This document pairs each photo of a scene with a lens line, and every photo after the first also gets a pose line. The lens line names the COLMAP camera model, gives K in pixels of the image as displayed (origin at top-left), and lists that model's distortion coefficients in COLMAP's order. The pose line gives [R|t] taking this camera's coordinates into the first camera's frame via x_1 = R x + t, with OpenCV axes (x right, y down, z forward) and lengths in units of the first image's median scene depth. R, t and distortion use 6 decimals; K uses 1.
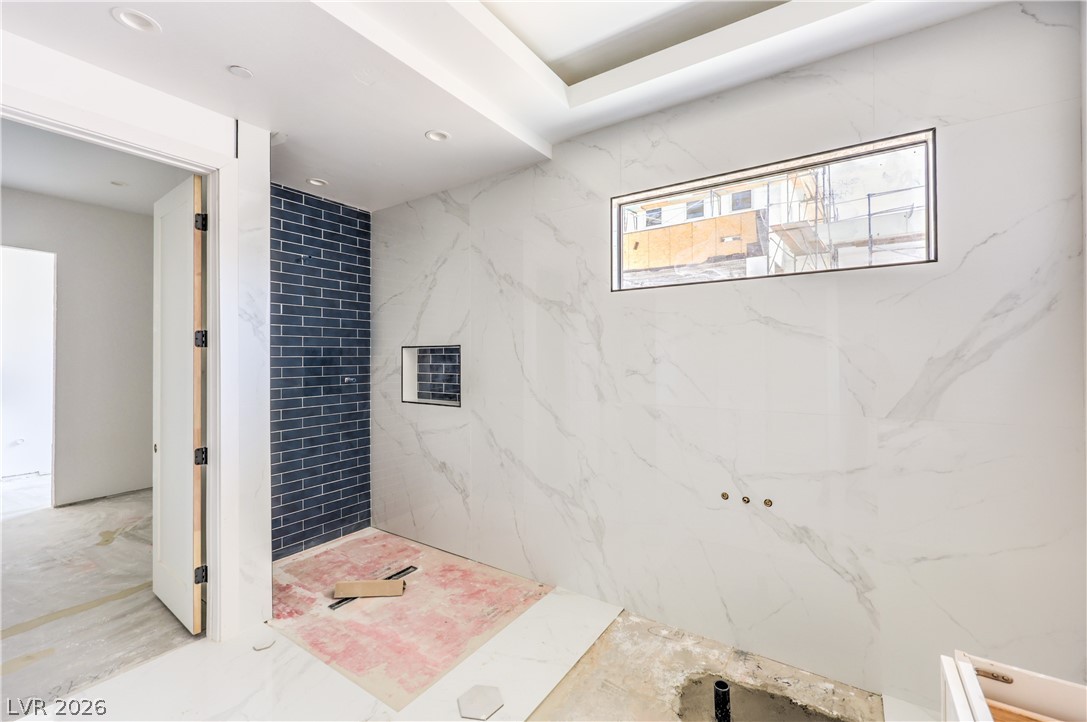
lens RADIAL K [[450.9, 0, 545.2], [0, 450.9, 354.1], [0, 0, 1]] dist [-0.001845, 0.000034]
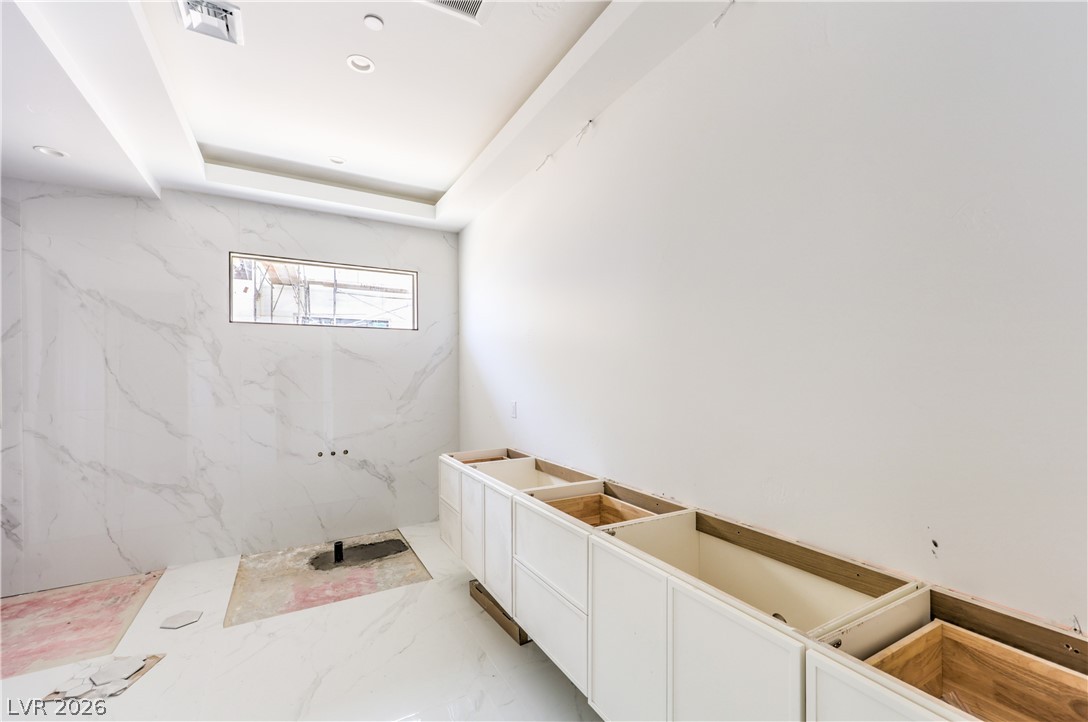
lens RADIAL K [[451.3, 0, 543.3], [0, 451.3, 368.0], [0, 0, 1]] dist [-0.001845, 0.000034]
pose [[0.453903, 0.014143, 0.890939, -0.644298], [-0.001408, 0.999884, -0.015155, 0.016292], [-0.891050, 0.005625, 0.453870, -0.448161]]
